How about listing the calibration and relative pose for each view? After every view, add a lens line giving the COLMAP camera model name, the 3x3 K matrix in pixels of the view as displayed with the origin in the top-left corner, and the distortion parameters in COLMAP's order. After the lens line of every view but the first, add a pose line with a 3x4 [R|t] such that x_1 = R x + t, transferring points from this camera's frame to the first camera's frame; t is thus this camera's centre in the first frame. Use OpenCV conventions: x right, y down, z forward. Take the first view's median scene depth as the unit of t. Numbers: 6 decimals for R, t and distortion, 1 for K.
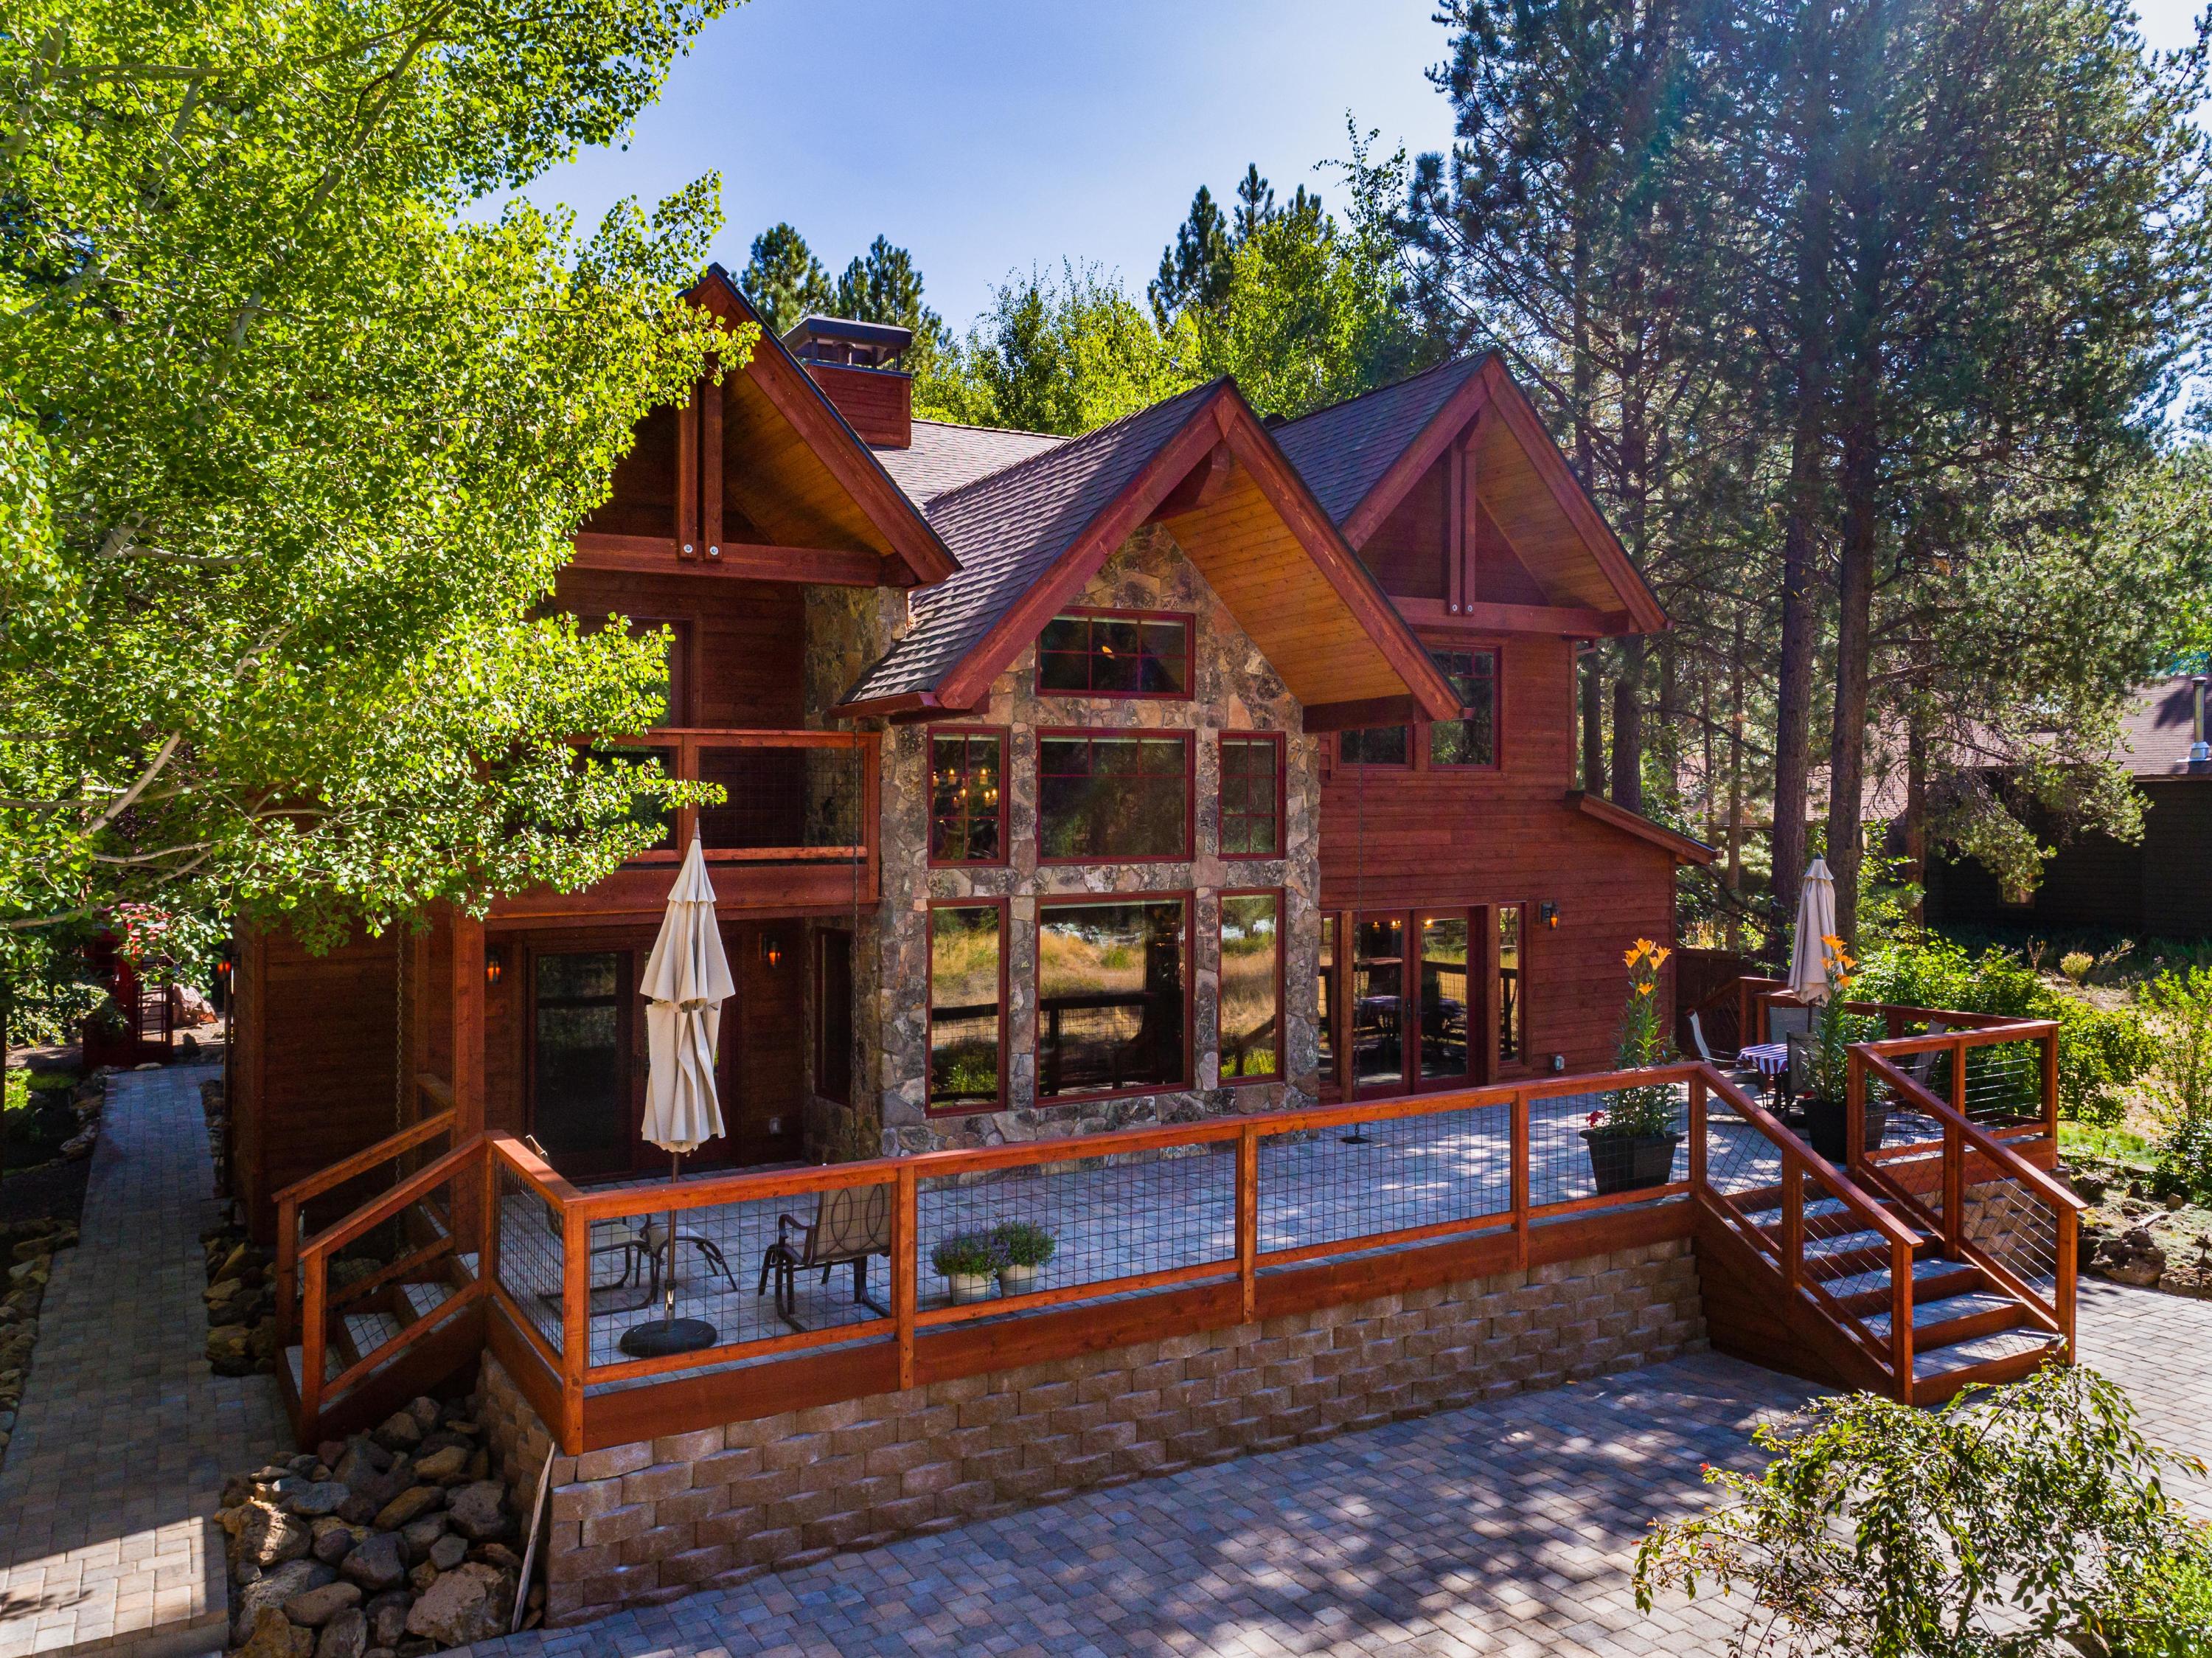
lens RADIAL K [[1569.5, 0, 1106.0], [0, 1569.5, 829.0], [0, 0, 1]] dist [0.010476, 0.003153]
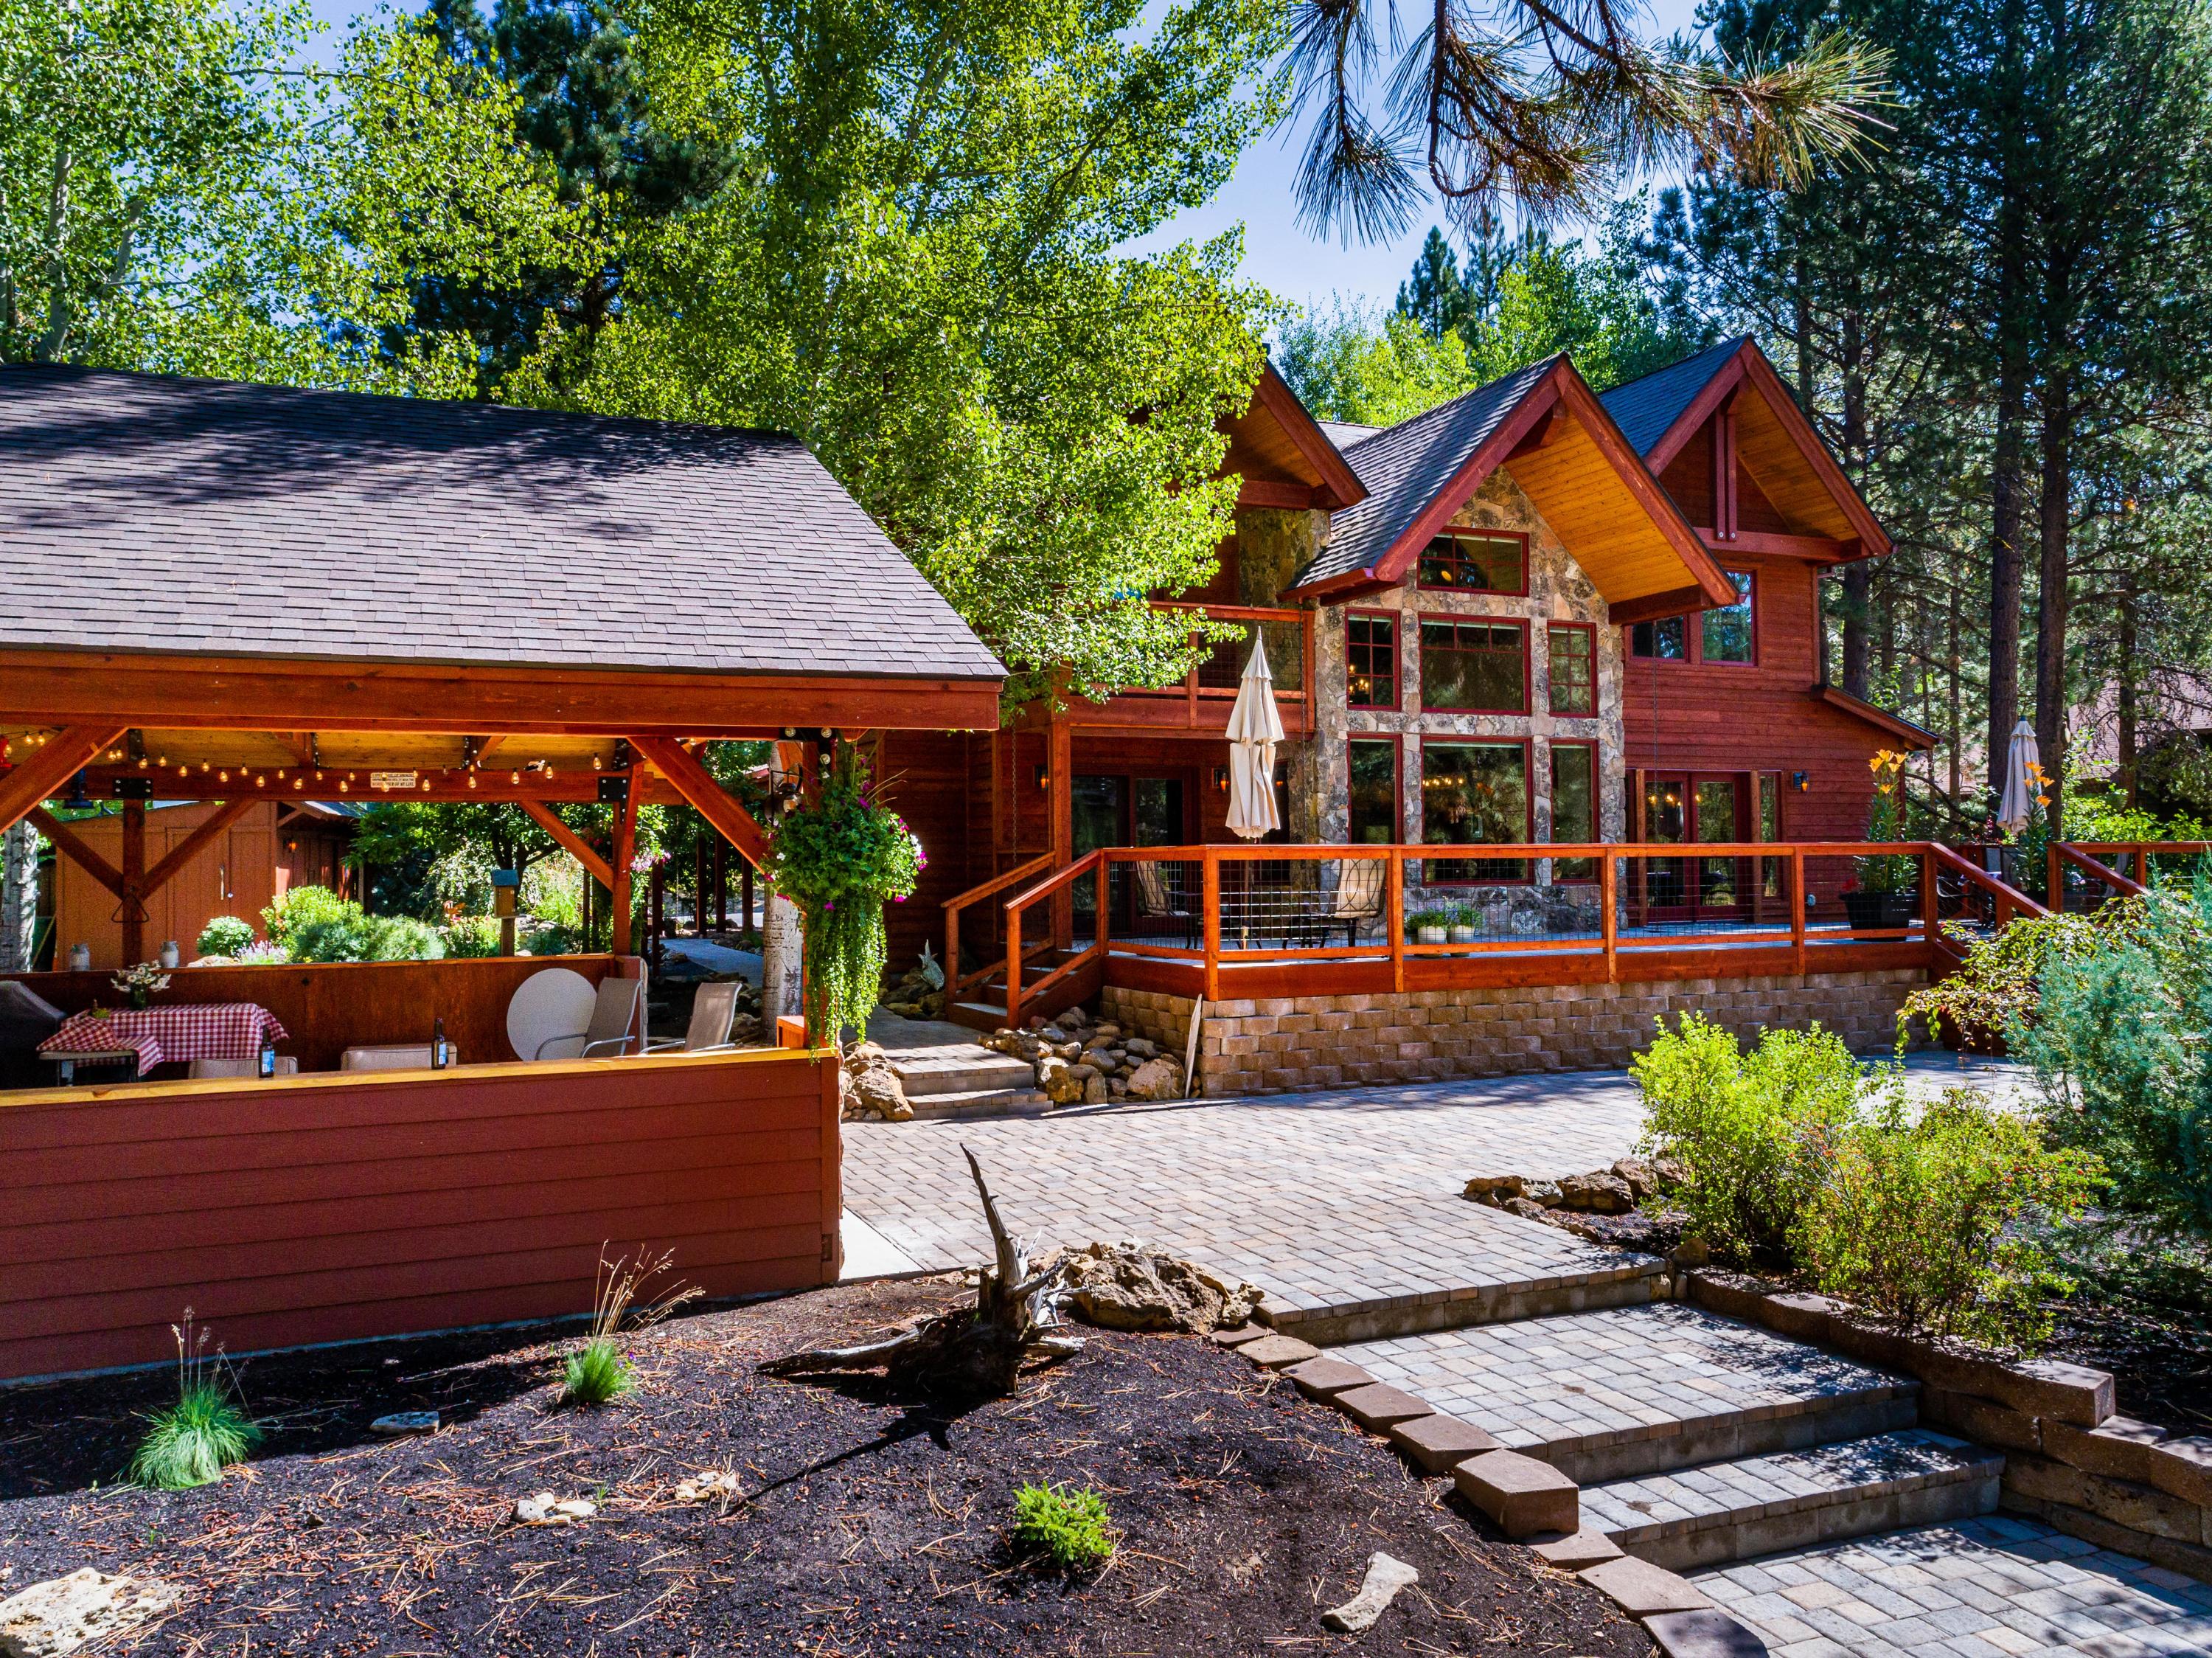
lens RADIAL K [[1649.1, 0, 1106.0], [0, 1649.1, 829.0], [0, 0, 1]] dist [0.005305, 0.010741]
pose [[0.995575, -0.006954, -0.093715, -0.167126], [0.002741, 0.998983, -0.045006, 0.172513], [0.093933, 0.044550, 0.994581, -0.411231]]
